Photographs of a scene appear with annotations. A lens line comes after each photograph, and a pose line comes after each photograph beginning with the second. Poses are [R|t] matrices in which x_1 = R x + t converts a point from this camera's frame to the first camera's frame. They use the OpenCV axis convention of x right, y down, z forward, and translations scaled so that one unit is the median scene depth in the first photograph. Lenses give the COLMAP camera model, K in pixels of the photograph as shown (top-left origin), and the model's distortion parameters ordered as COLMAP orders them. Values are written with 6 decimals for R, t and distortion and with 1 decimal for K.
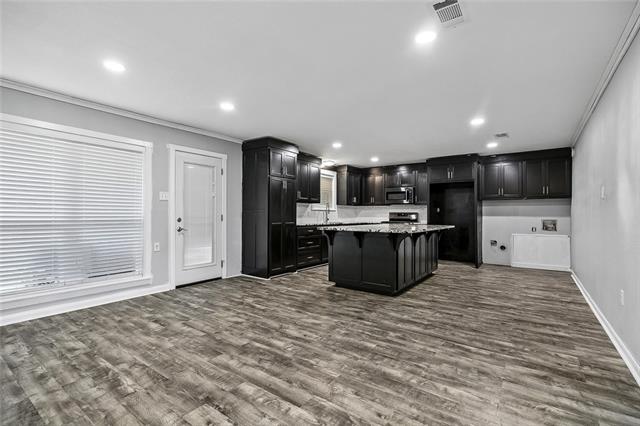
lens RADIAL K [[294.8, 0, 320.0], [0, 294.8, 213.0], [0, 0, 1]] dist [0.002111, 0.000215]
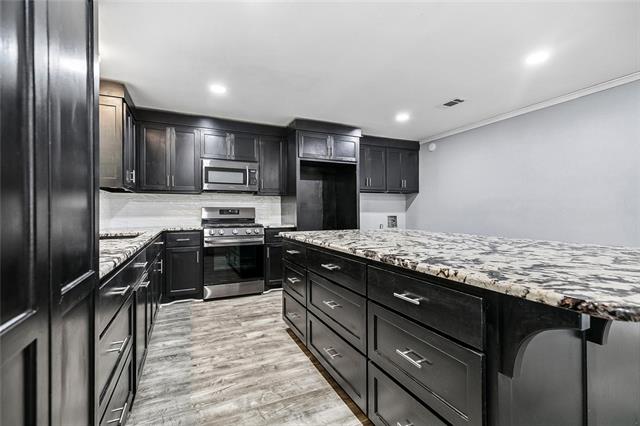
lens RADIAL K [[287.7, 0, 320.3], [0, 287.7, 209.6], [0, 0, 1]] dist [0.003207, 0.000286]
pose [[0.491640, -0.001987, 0.870797, -0.272913], [0.000753, 0.999998, 0.001857, 0.003849], [-0.870798, -0.000257, 0.491640, 1.506997]]
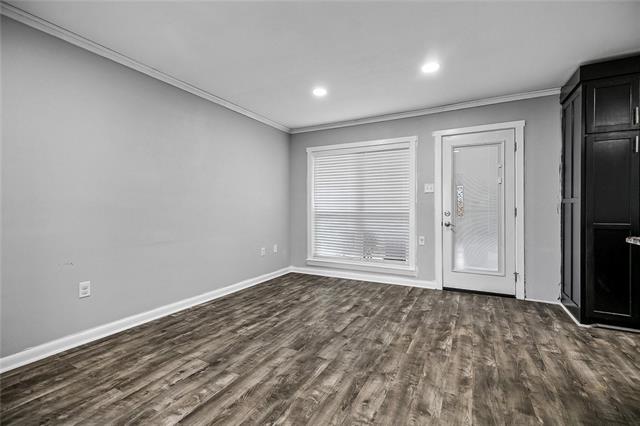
lens RADIAL K [[287.7, 0, 320.3], [0, 287.7, 209.6], [0, 0, 1]] dist [0.003207, 0.000286]
pose [[0.133812, 0.002247, -0.991004, 0.468303], [0.006999, 0.999970, 0.003213, 0.008377], [0.990982, -0.007366, 0.133792, 0.722151]]
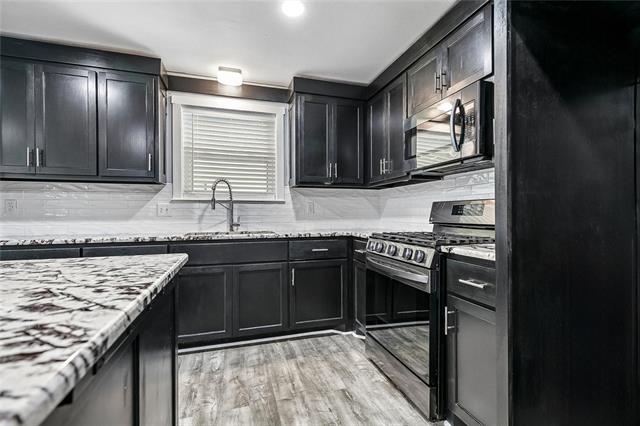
lens RADIAL K [[294.8, 0, 320.0], [0, 294.8, 213.0], [0, 0, 1]] dist [0.002111, 0.000215]
pose [[0.808359, -0.011345, -0.588580, 0.825577], [0.013335, 0.999911, -0.000959, 0.019608], [0.588539, -0.007074, 0.808438, 1.826428]]
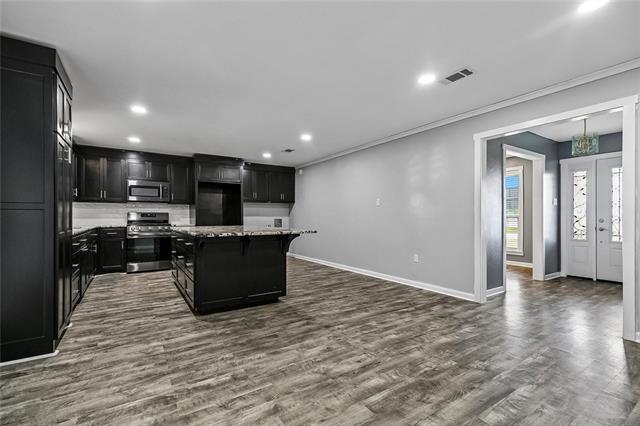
lens RADIAL K [[288.2, 0, 320.9], [0, 288.2, 215.7], [0, 0, 1]] dist [0.002812, 0.000335]
pose [[0.360008, -0.003240, 0.932943, -0.733116], [-0.004194, 0.999978, 0.005091, 0.003811], [-0.932940, -0.005746, 0.359987, 0.710208]]
